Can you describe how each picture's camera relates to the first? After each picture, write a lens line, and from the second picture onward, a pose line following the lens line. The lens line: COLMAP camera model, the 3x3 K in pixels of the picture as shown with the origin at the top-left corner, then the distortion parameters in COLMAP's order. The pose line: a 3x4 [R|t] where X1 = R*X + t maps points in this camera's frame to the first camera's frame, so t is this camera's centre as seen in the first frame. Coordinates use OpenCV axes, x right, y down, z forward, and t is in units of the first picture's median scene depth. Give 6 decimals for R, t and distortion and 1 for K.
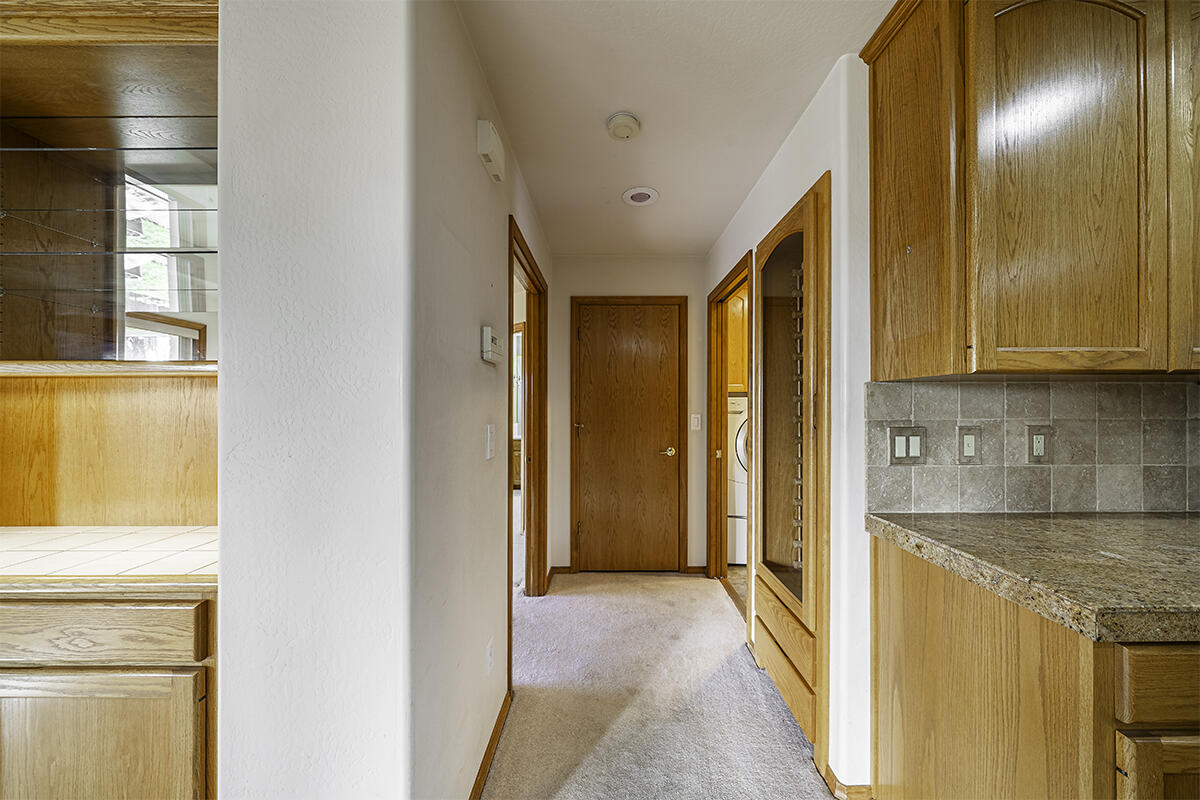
lens RADIAL K [[411.0, 0, 608.3], [0, 411.0, 405.1], [0, 0, 1]] dist [-0.001910, -0.000135]
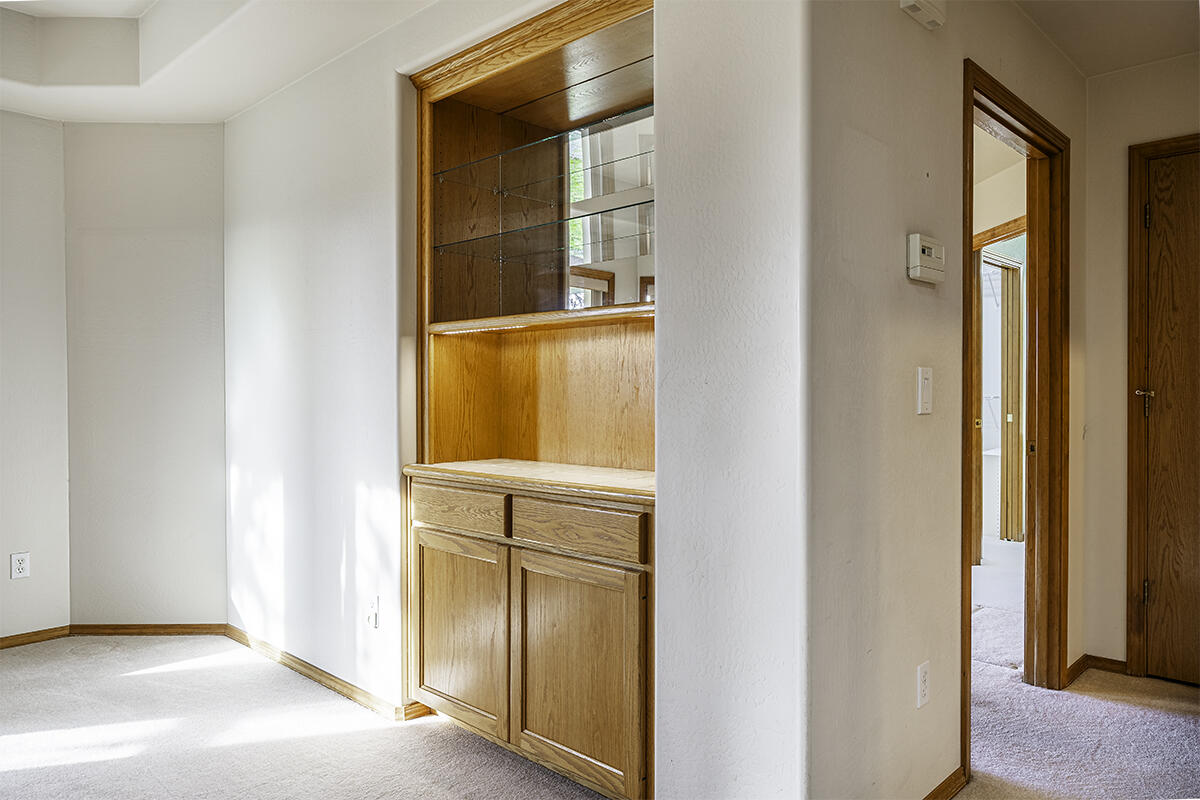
lens RADIAL K [[817.7, 0, 600.0], [0, 817.7, 400.0], [0, 0, 1]] dist [0.003010, 0.002006]
pose [[0.715984, 0.006675, -0.698085, 0.354949], [0.003414, 0.999909, 0.013063, 0.095465], [0.698109, -0.011736, 0.715896, -0.497070]]
